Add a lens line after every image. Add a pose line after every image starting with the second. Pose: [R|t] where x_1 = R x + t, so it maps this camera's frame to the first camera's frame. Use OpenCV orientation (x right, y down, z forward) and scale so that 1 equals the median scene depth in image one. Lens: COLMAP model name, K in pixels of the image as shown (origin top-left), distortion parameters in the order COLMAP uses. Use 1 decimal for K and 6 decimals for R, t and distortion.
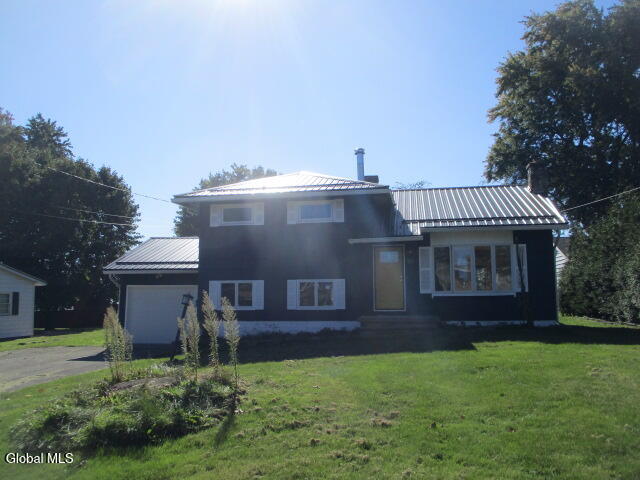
lens RADIAL K [[538.0, 0, 320.0], [0, 538.0, 240.0], [0, 0, 1]] dist [-0.027067, -0.009424]
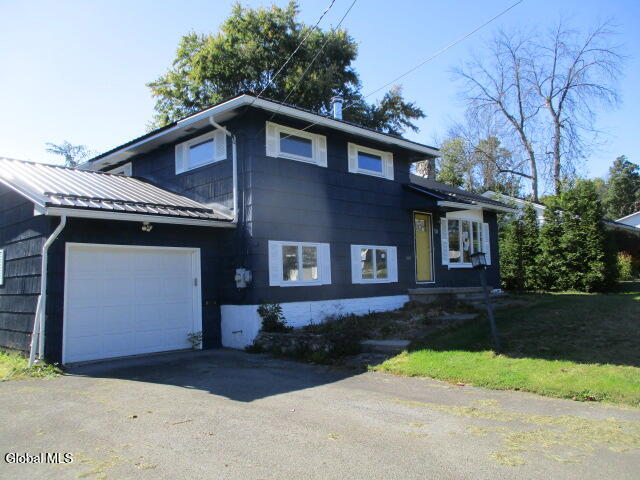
lens RADIAL K [[538.0, 0, 320.0], [0, 538.0, 240.0], [0, 0, 1]] dist [-0.027067, -0.009424]
pose [[0.559263, 0.045570, 0.827737, -0.730067], [-0.114518, 0.993162, 0.022697, 0.056091], [-0.821043, -0.107484, 0.560657, 0.619114]]
